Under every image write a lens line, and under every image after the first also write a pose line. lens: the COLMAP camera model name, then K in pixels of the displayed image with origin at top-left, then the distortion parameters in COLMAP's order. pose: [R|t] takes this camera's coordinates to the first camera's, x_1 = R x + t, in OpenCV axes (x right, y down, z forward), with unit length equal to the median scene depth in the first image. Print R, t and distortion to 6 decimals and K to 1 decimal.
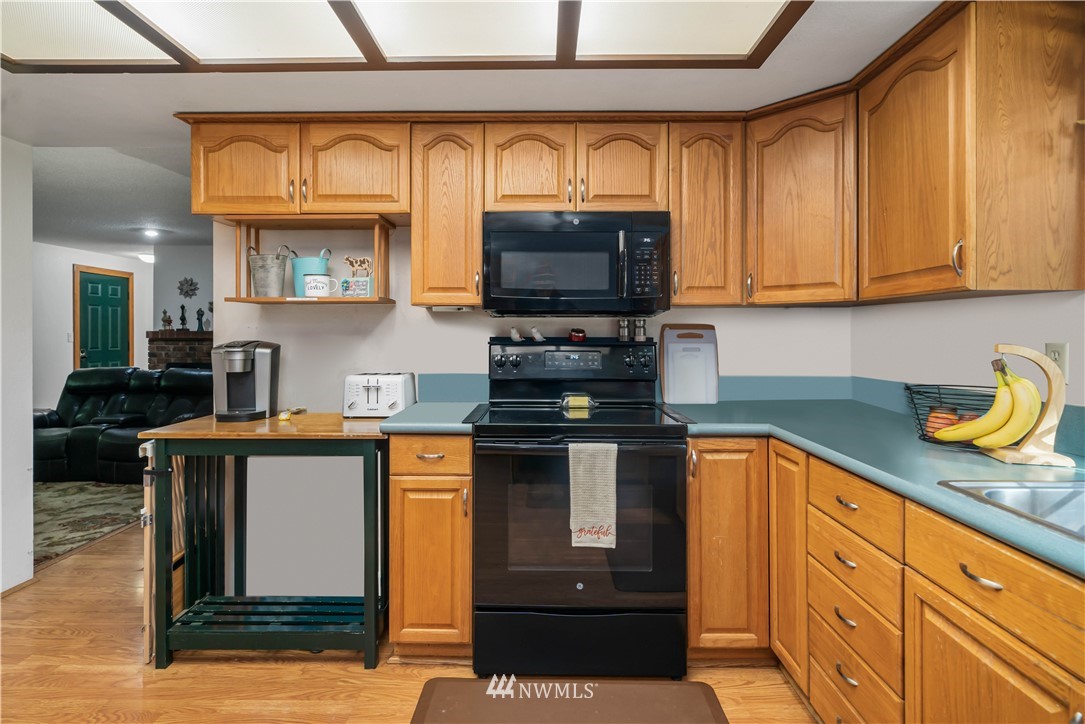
lens RADIAL K [[557.3, 0, 538.2], [0, 557.3, 334.4], [0, 0, 1]] dist [-0.000624, -0.000566]
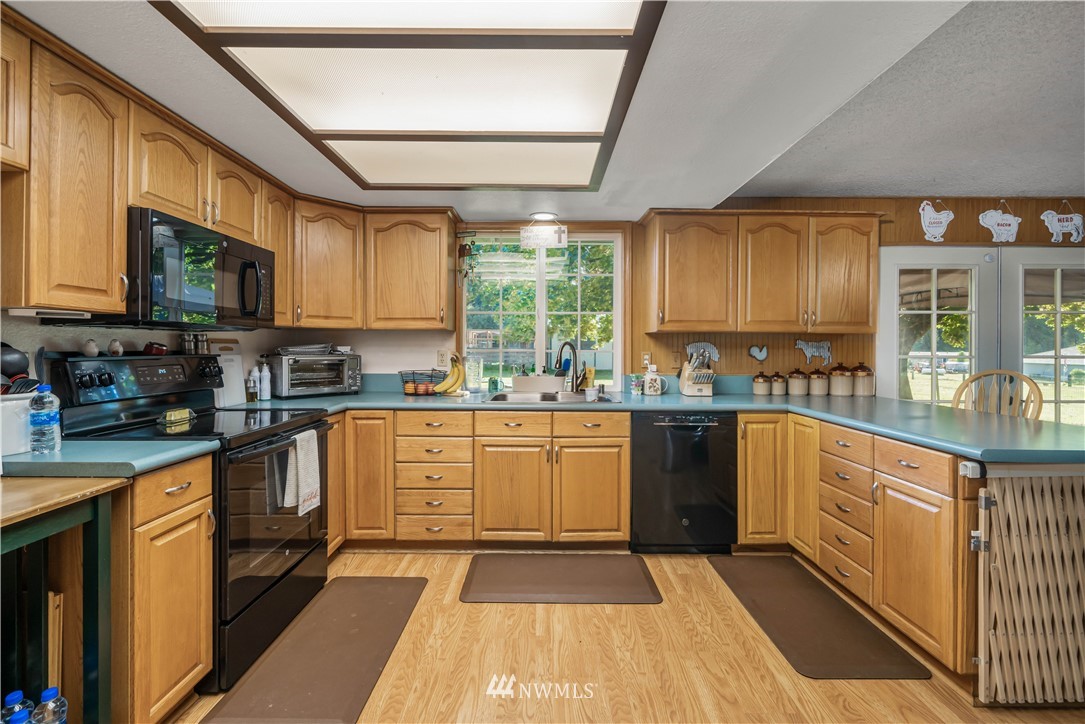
lens RADIAL K [[456.2, 0, 545.3], [0, 456.2, 346.8], [0, 0, 1]] dist [-0.004752, -0.000350]
pose [[-0.018172, -0.001148, 0.999834, -0.810113], [0.000636, 0.999999, 0.001160, -0.002880], [-0.999835, 0.000657, -0.018171, 0.385370]]
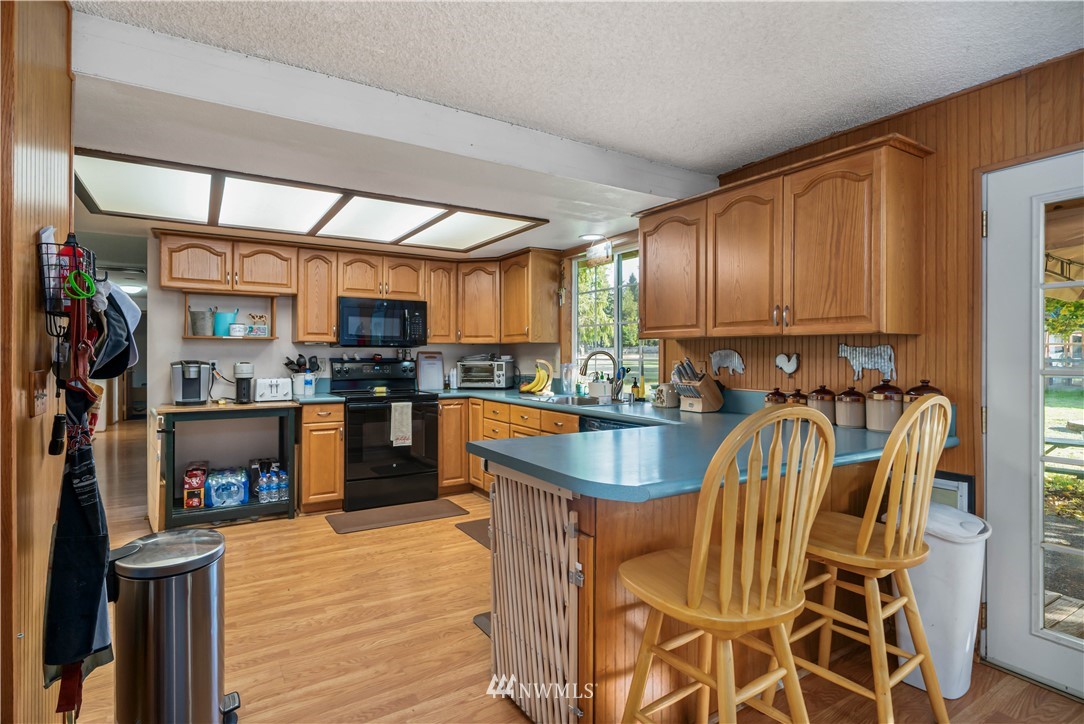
lens RADIAL K [[556.8, 0, 541.0], [0, 556.8, 354.8], [0, 0, 1]] dist [-0.000624, -0.000566]
pose [[0.841647, 0.001489, 0.540027, -0.570714], [0.001379, 0.999987, -0.004905, 0.004162], [-0.540027, 0.004873, 0.841634, -1.100309]]
